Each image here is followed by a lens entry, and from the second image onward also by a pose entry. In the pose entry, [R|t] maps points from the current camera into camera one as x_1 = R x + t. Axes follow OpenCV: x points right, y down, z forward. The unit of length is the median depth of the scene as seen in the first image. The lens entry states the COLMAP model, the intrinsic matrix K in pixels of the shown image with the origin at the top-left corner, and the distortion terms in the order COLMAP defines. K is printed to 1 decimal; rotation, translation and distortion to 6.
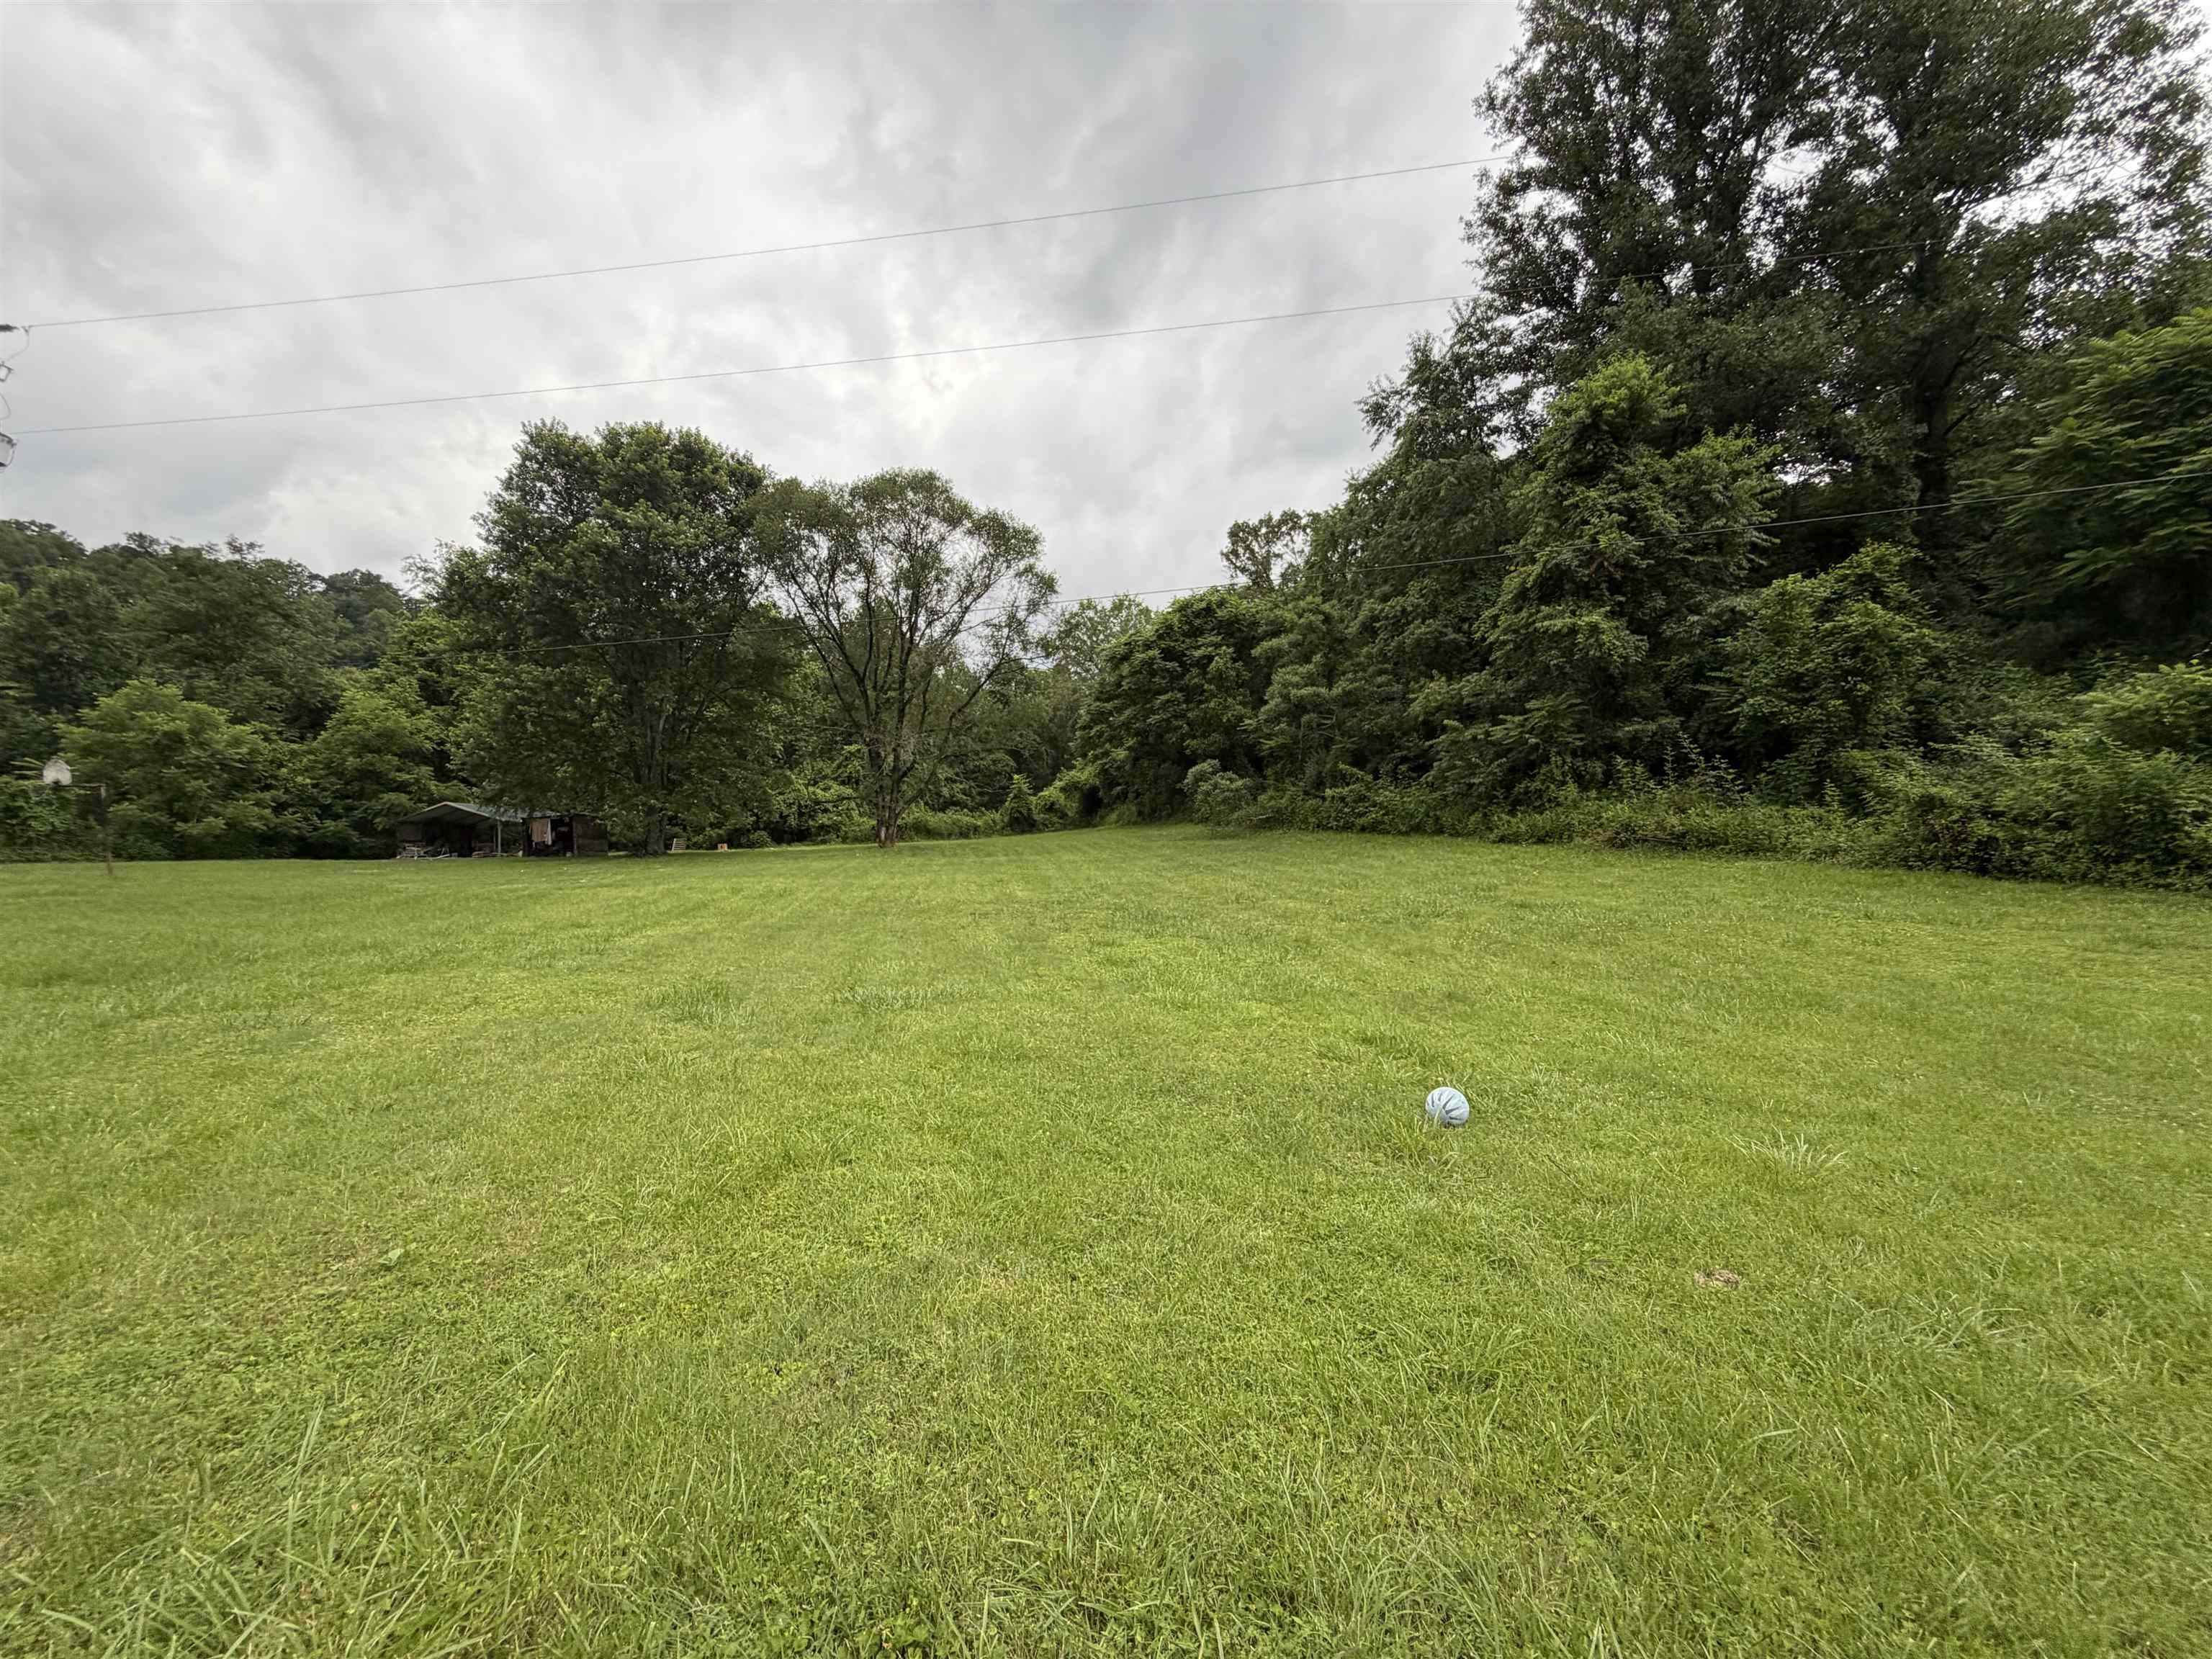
lens RADIAL K [[886.8, 0, 1106.0], [0, 886.8, 829.5], [0, 0, 1]] dist [-0.002635, -0.000188]
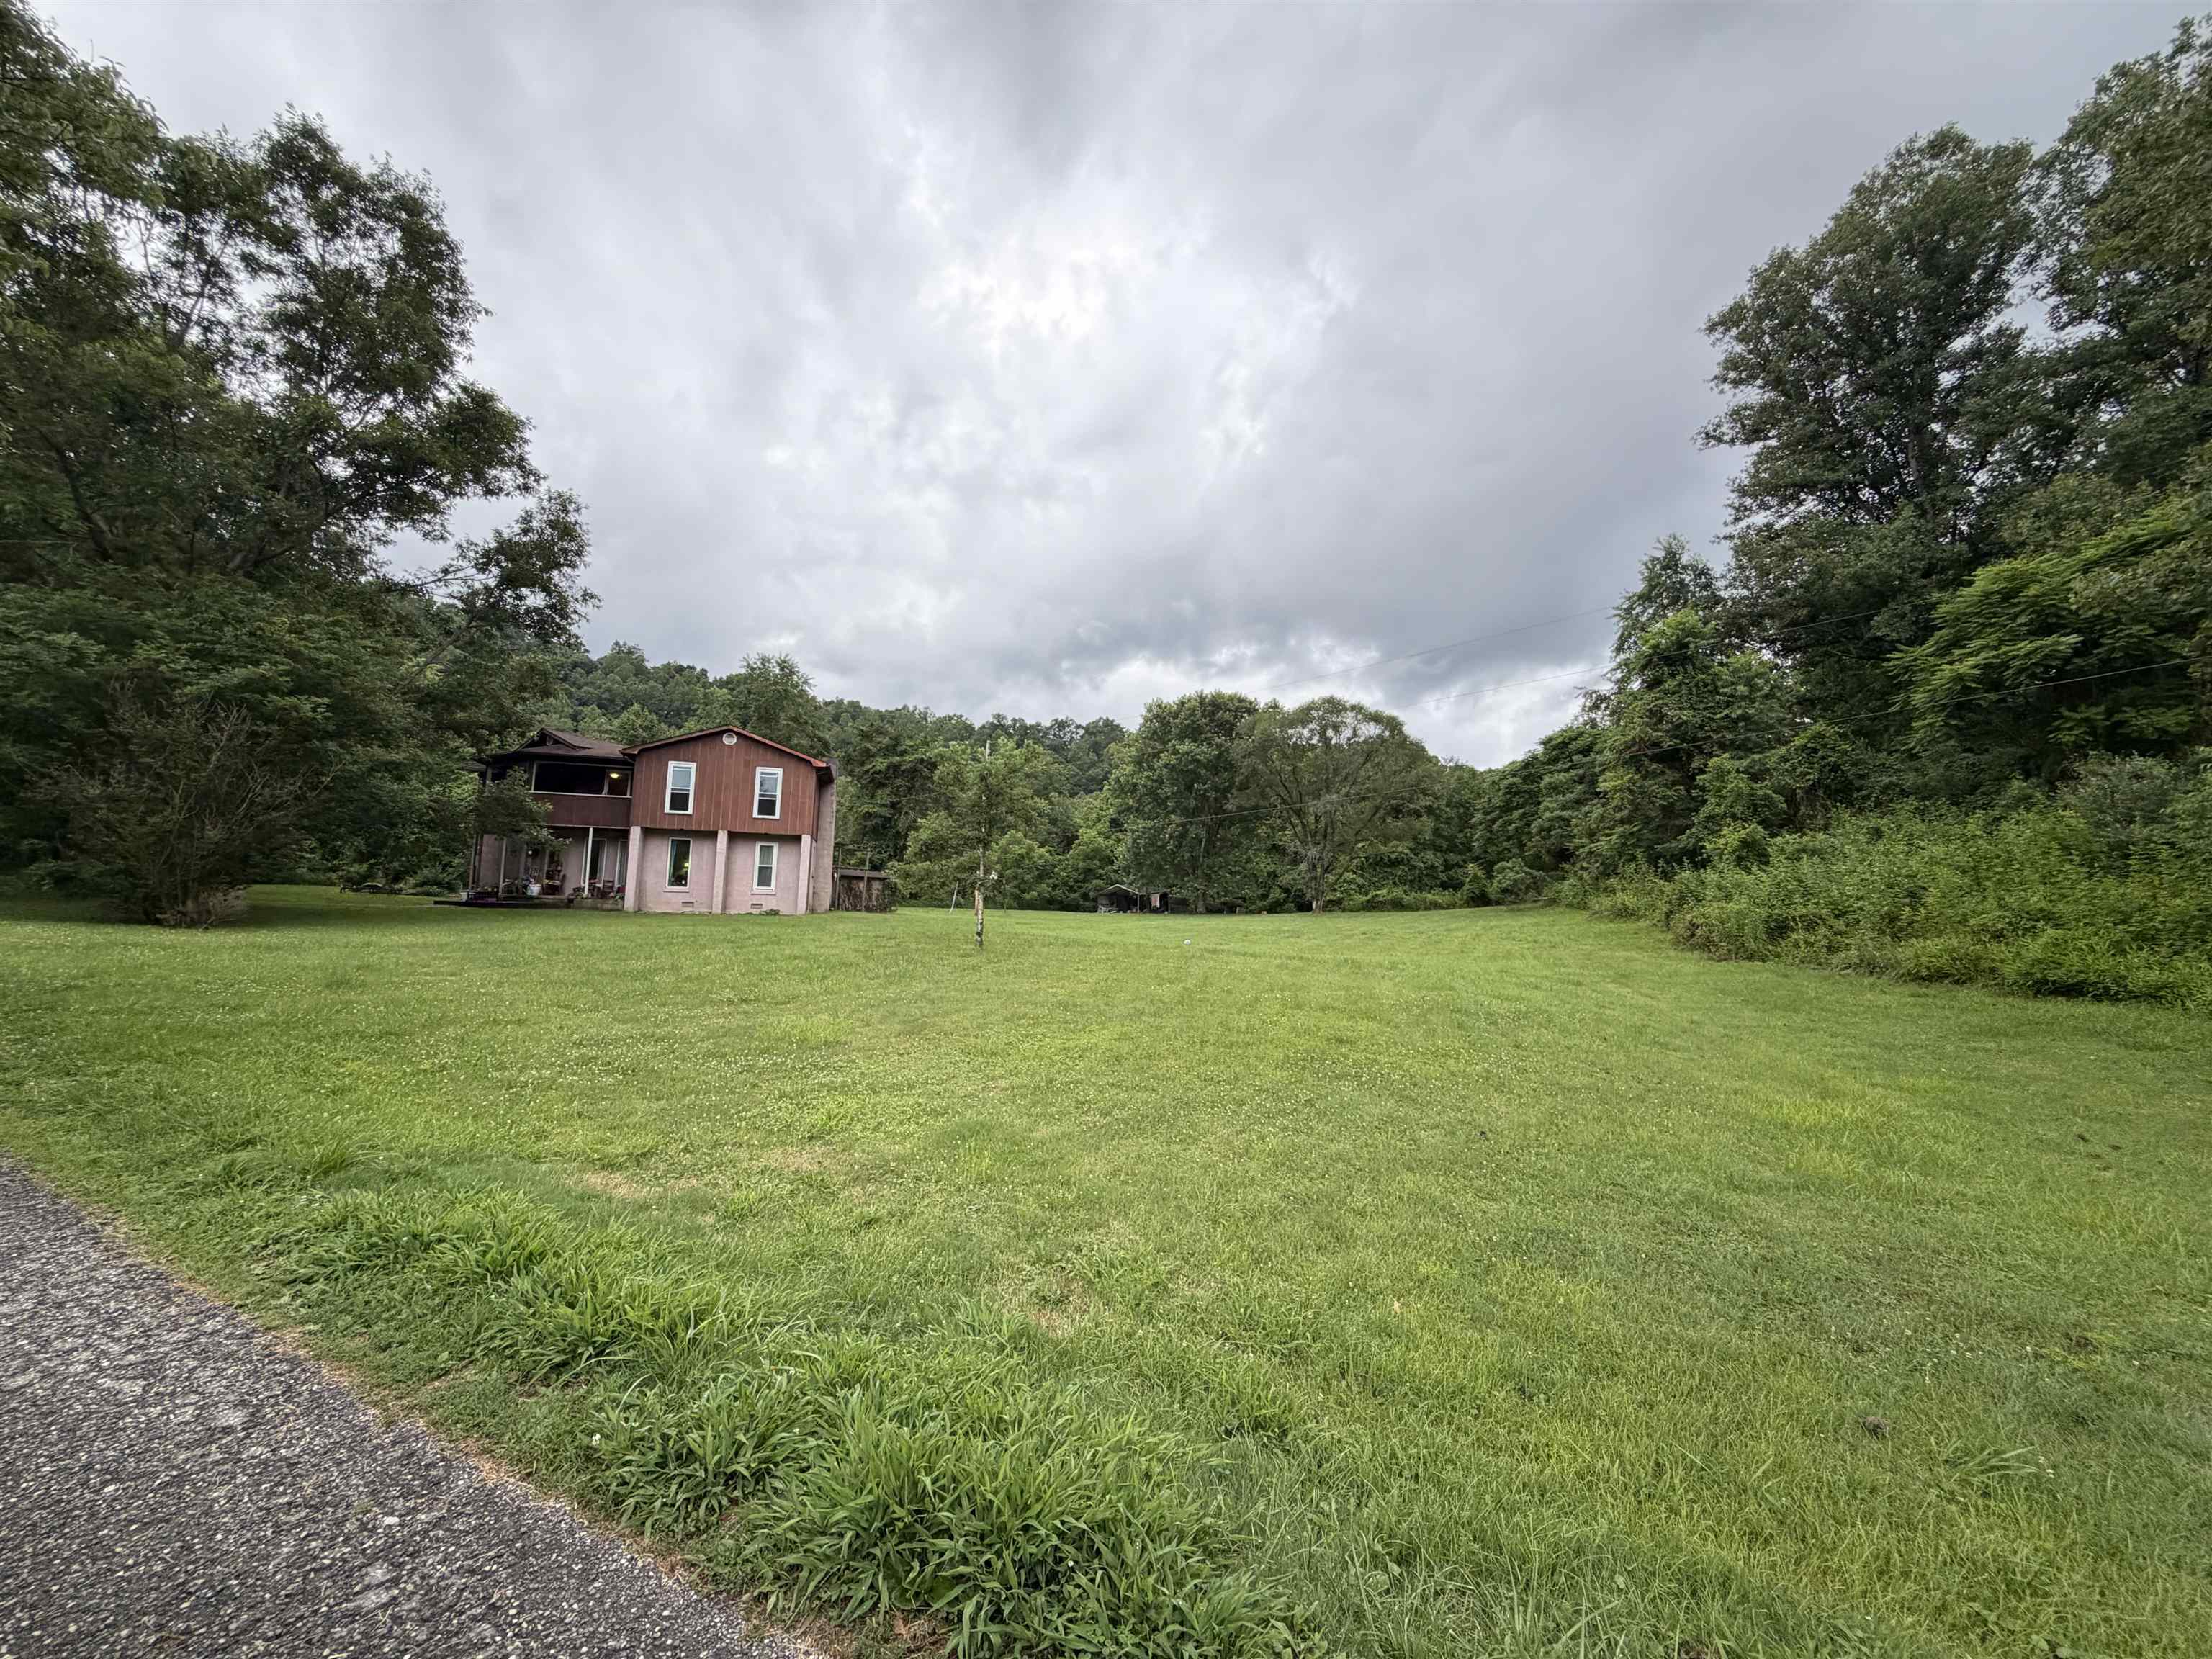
lens RADIAL K [[886.8, 0, 1106.0], [0, 886.8, 829.5], [0, 0, 1]] dist [-0.002635, -0.000188]
pose [[0.767210, -0.035908, -0.640390, 0.497229], [-0.021350, 0.996449, -0.081452, 0.008094], [0.641041, 0.076163, 0.763719, -0.524406]]
